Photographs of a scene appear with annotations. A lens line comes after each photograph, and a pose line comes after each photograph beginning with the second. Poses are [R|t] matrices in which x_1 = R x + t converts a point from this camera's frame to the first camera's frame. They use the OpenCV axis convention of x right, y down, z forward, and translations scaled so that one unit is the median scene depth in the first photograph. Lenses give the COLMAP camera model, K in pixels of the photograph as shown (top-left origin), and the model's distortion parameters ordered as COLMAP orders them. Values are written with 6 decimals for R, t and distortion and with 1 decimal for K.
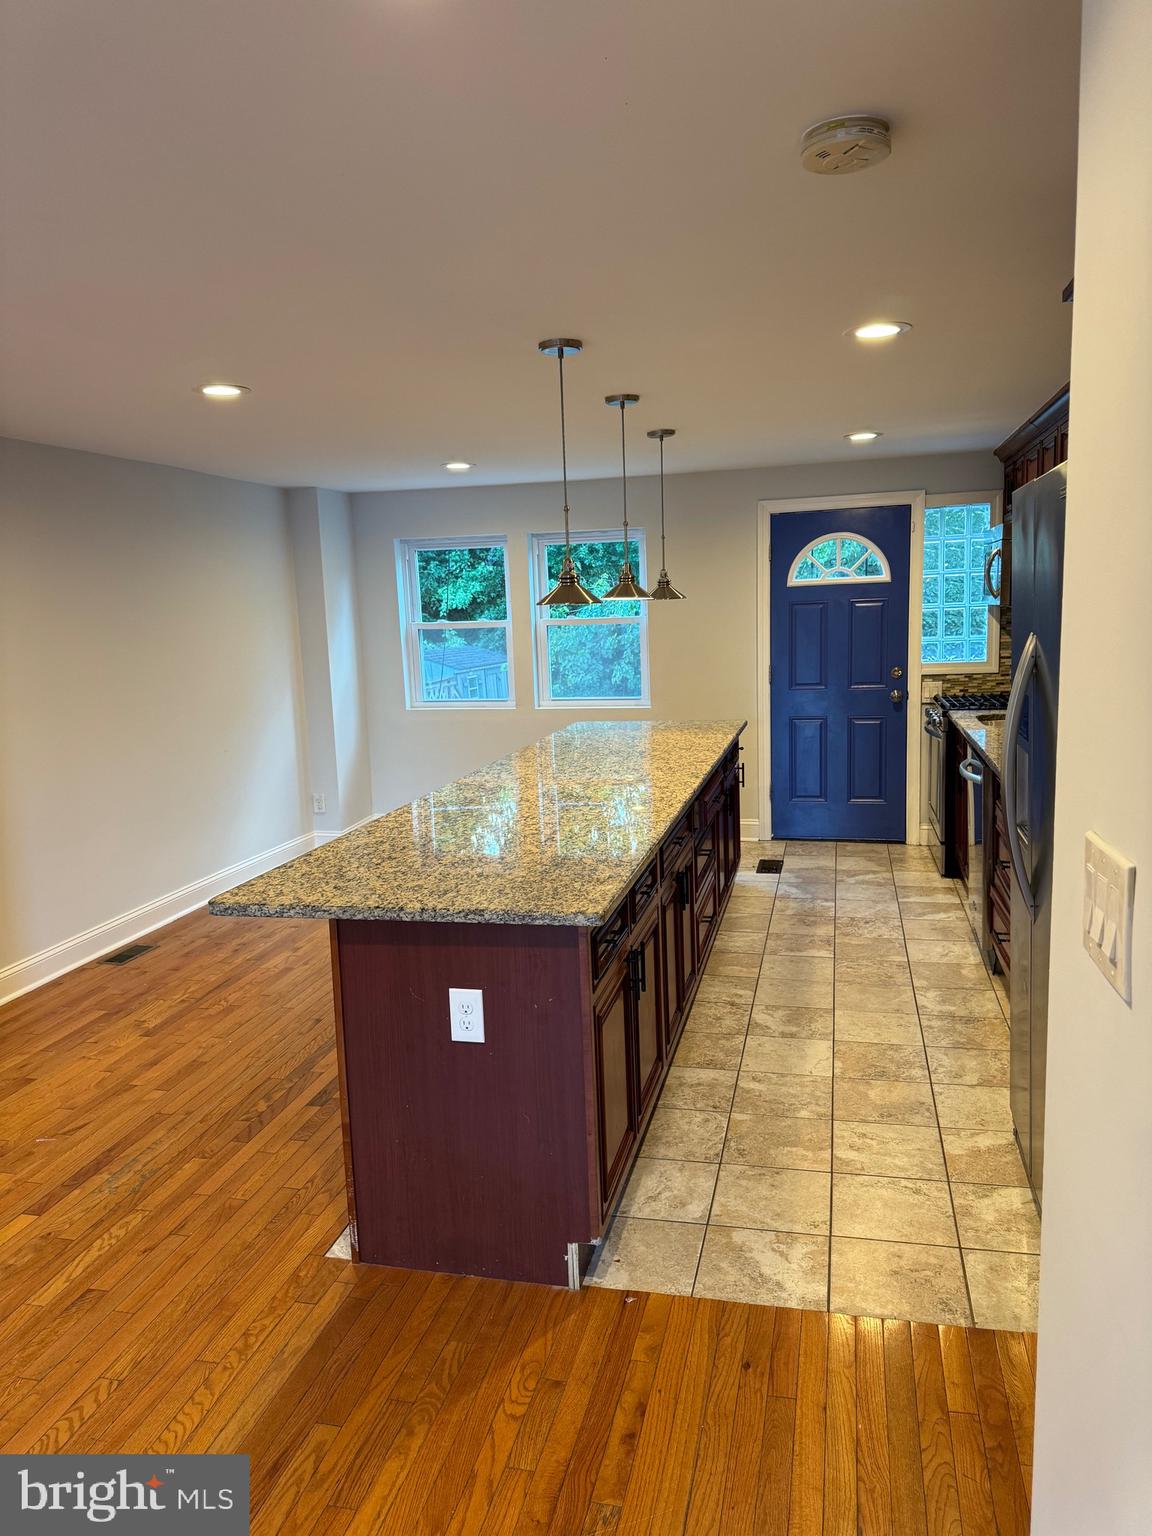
lens RADIAL K [[1068.9, 0, 599.1], [0, 1068.9, 758.2], [0, 0, 1]] dist [0.004669, -0.002376]
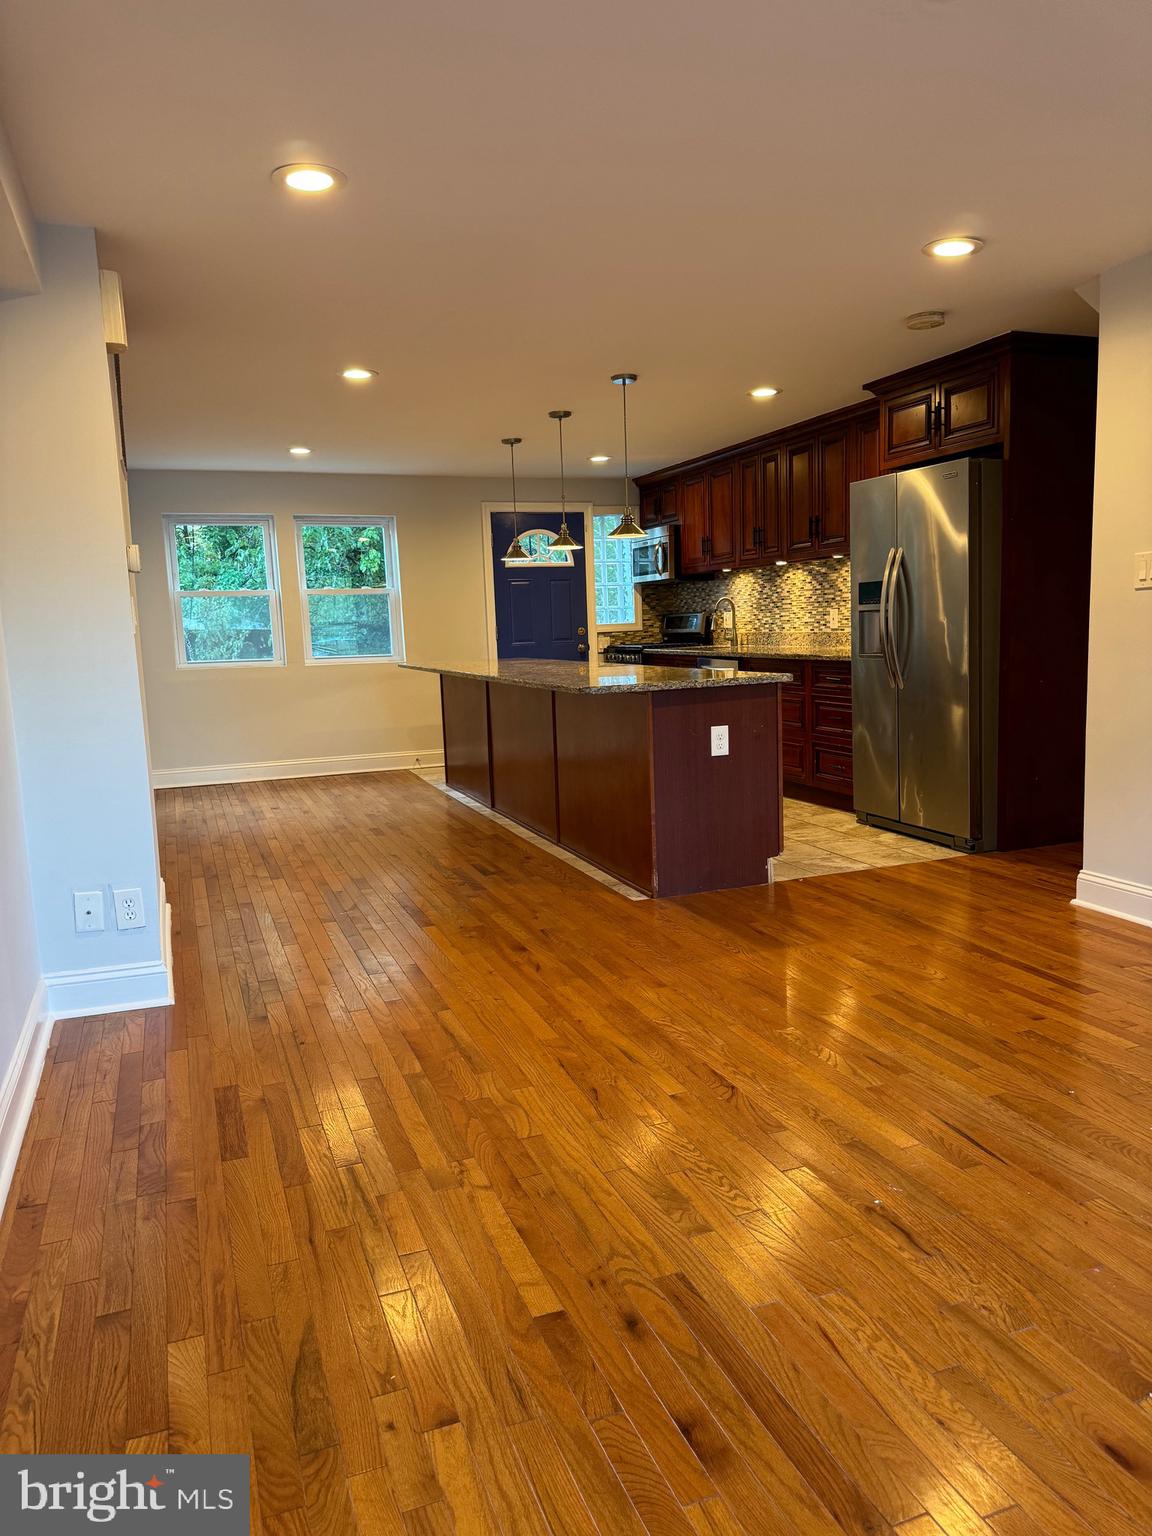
lens RADIAL K [[1045.6, 0, 576.0], [0, 1045.6, 768.0], [0, 0, 1]] dist [0.071550, -0.000556]
pose [[0.829849, -0.067625, 0.553875, -0.855544], [0.082497, 0.996589, -0.001924, 0.173201], [-0.551856, 0.047289, 0.832598, -0.234875]]
